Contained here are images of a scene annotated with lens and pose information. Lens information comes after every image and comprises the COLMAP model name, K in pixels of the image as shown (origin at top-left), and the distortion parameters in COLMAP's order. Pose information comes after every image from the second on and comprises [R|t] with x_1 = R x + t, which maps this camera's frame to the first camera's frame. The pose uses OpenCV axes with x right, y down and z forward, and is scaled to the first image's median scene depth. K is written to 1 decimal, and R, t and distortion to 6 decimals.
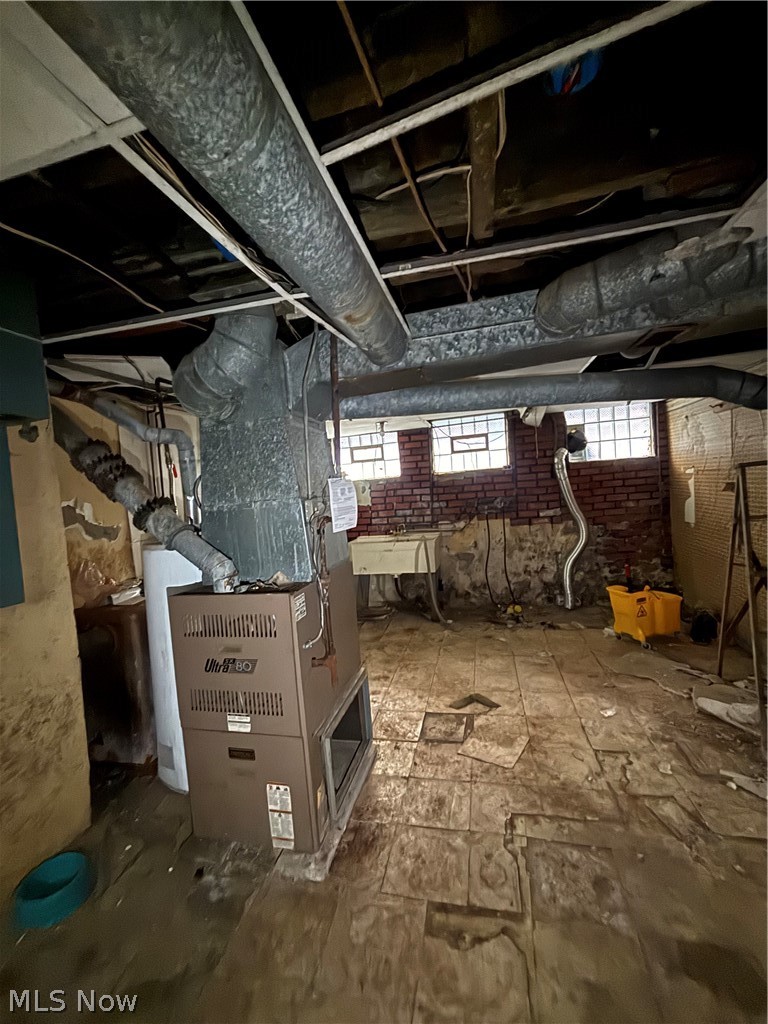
lens RADIAL K [[415.7, 0, 385.9], [0, 415.7, 504.5], [0, 0, 1]] dist [0.010990, -0.002042]
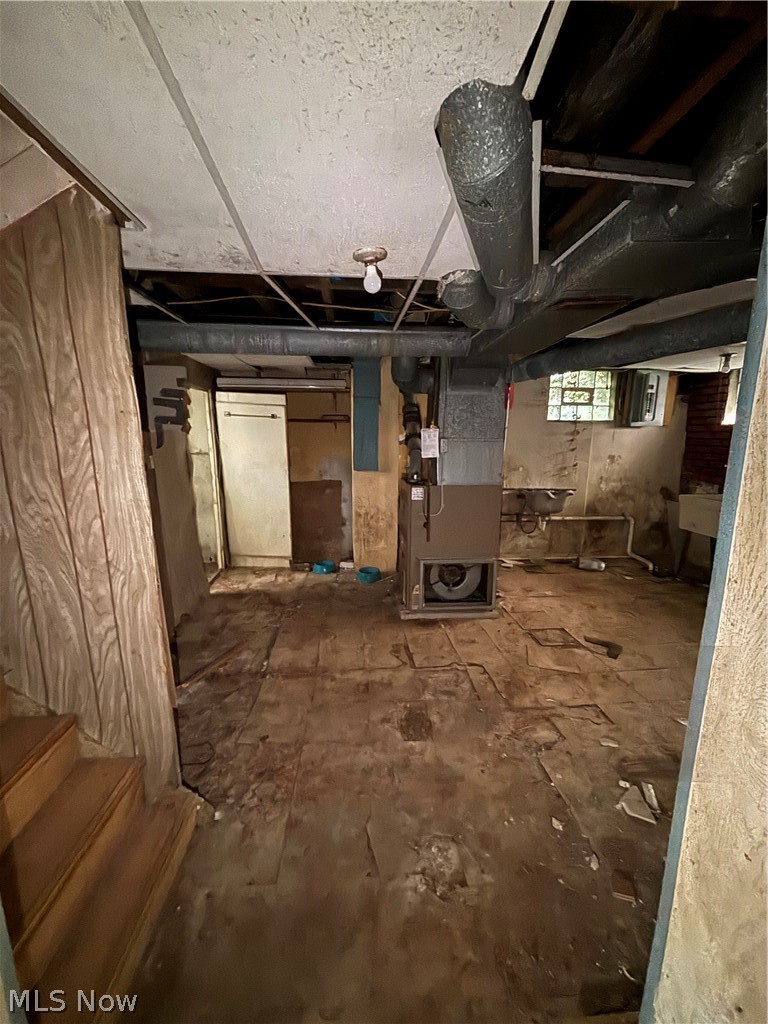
lens RADIAL K [[415.7, 0, 387.9], [0, 415.7, 518.3], [0, 0, 1]] dist [0.010990, -0.002042]
pose [[0.308927, 0.253918, -0.916564, 1.145435], [-0.060205, 0.966991, 0.247596, -0.085556], [0.949178, -0.021308, 0.314016, 0.187815]]
